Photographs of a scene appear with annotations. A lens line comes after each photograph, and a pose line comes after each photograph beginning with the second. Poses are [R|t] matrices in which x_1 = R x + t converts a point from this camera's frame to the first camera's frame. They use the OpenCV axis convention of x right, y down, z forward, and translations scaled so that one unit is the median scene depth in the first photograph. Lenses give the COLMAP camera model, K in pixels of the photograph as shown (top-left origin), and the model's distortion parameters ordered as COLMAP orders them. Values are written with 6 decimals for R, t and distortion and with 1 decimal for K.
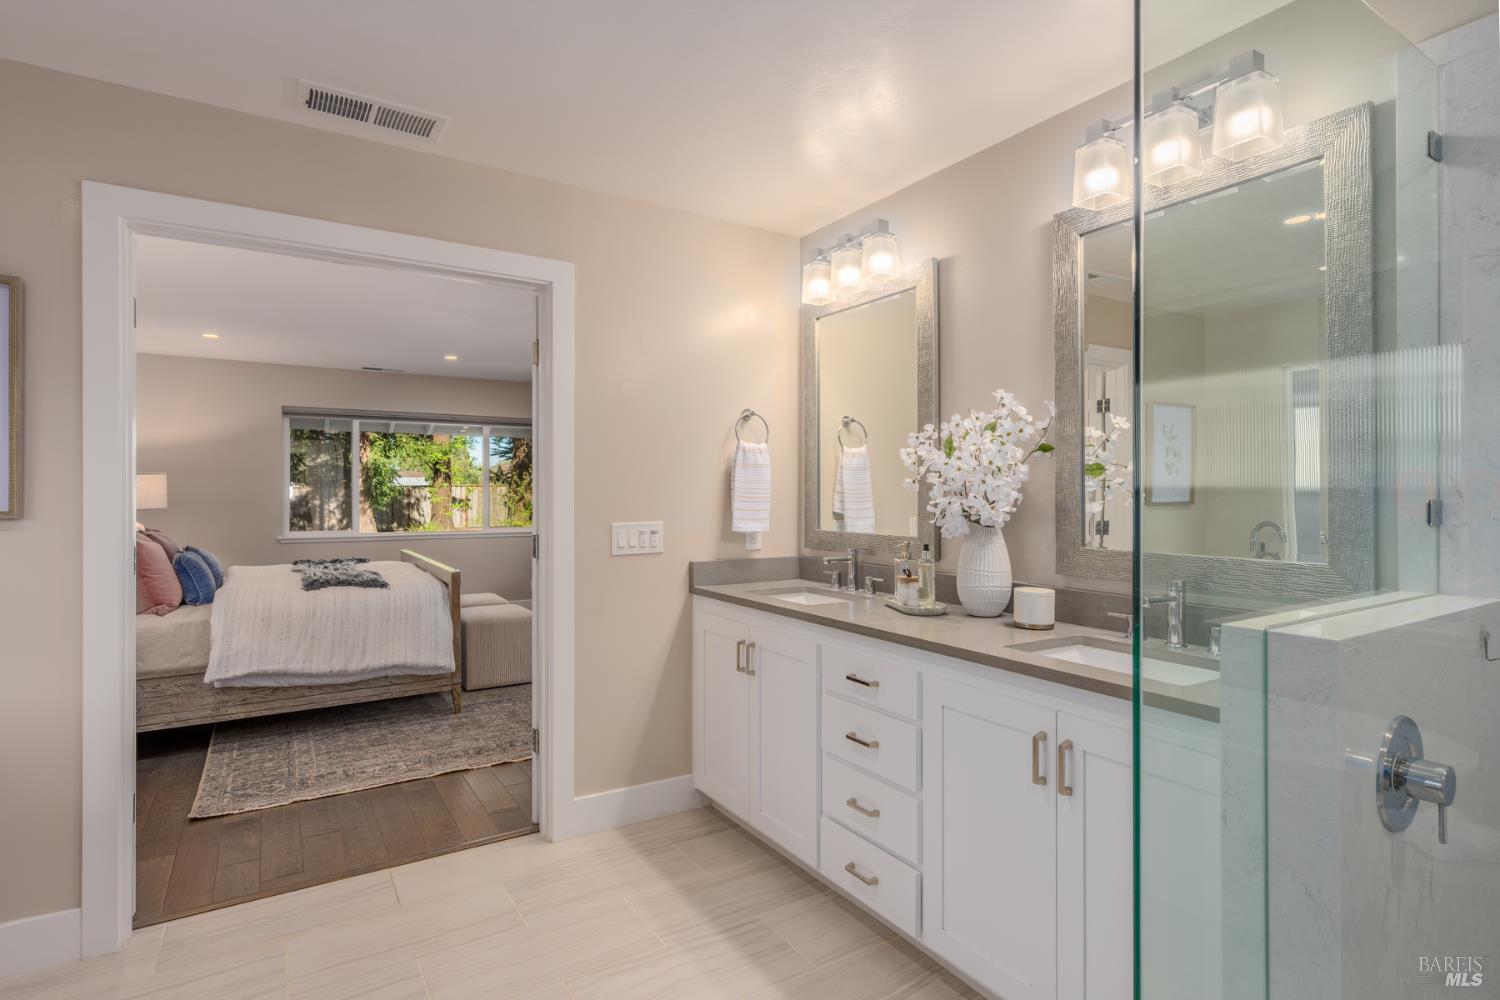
lens RADIAL K [[755.4, 0, 750.0], [0, 755.4, 500.0], [0, 0, 1]] dist [0.003046, 0.000487]
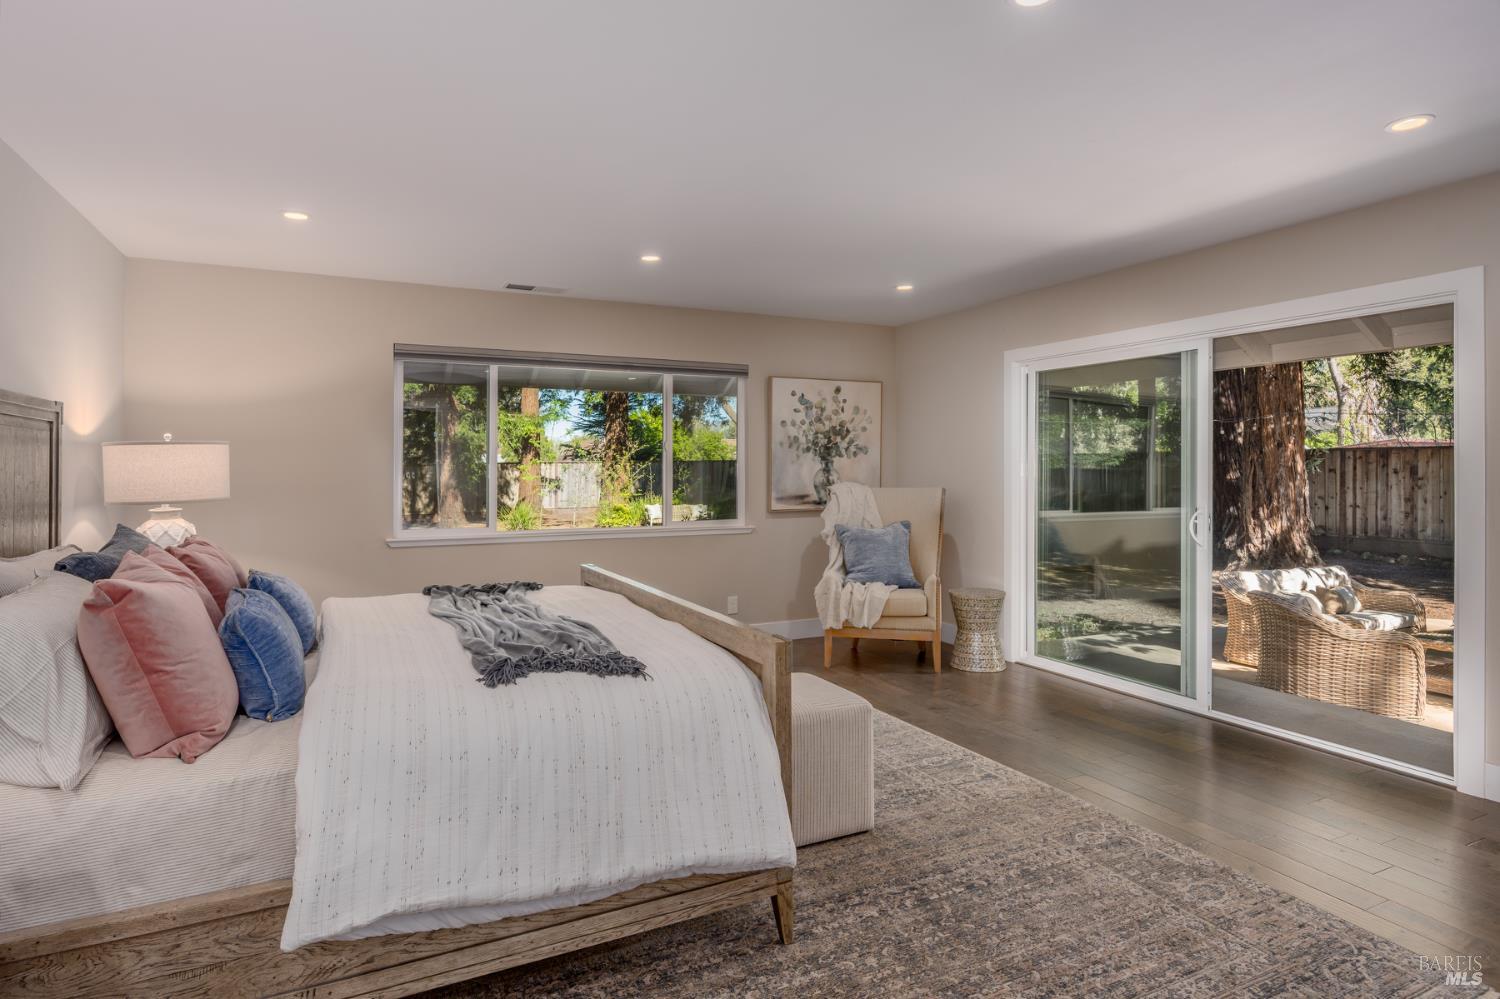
lens RADIAL K [[803.7, 0, 749.0], [0, 803.7, 466.1], [0, 0, 1]] dist [-0.000387, -0.000618]
pose [[0.994885, -0.002397, -0.100984, -0.370643], [0.000966, 0.999898, -0.014216, -0.007541], [0.101008, 0.014046, 0.994786, 0.514484]]
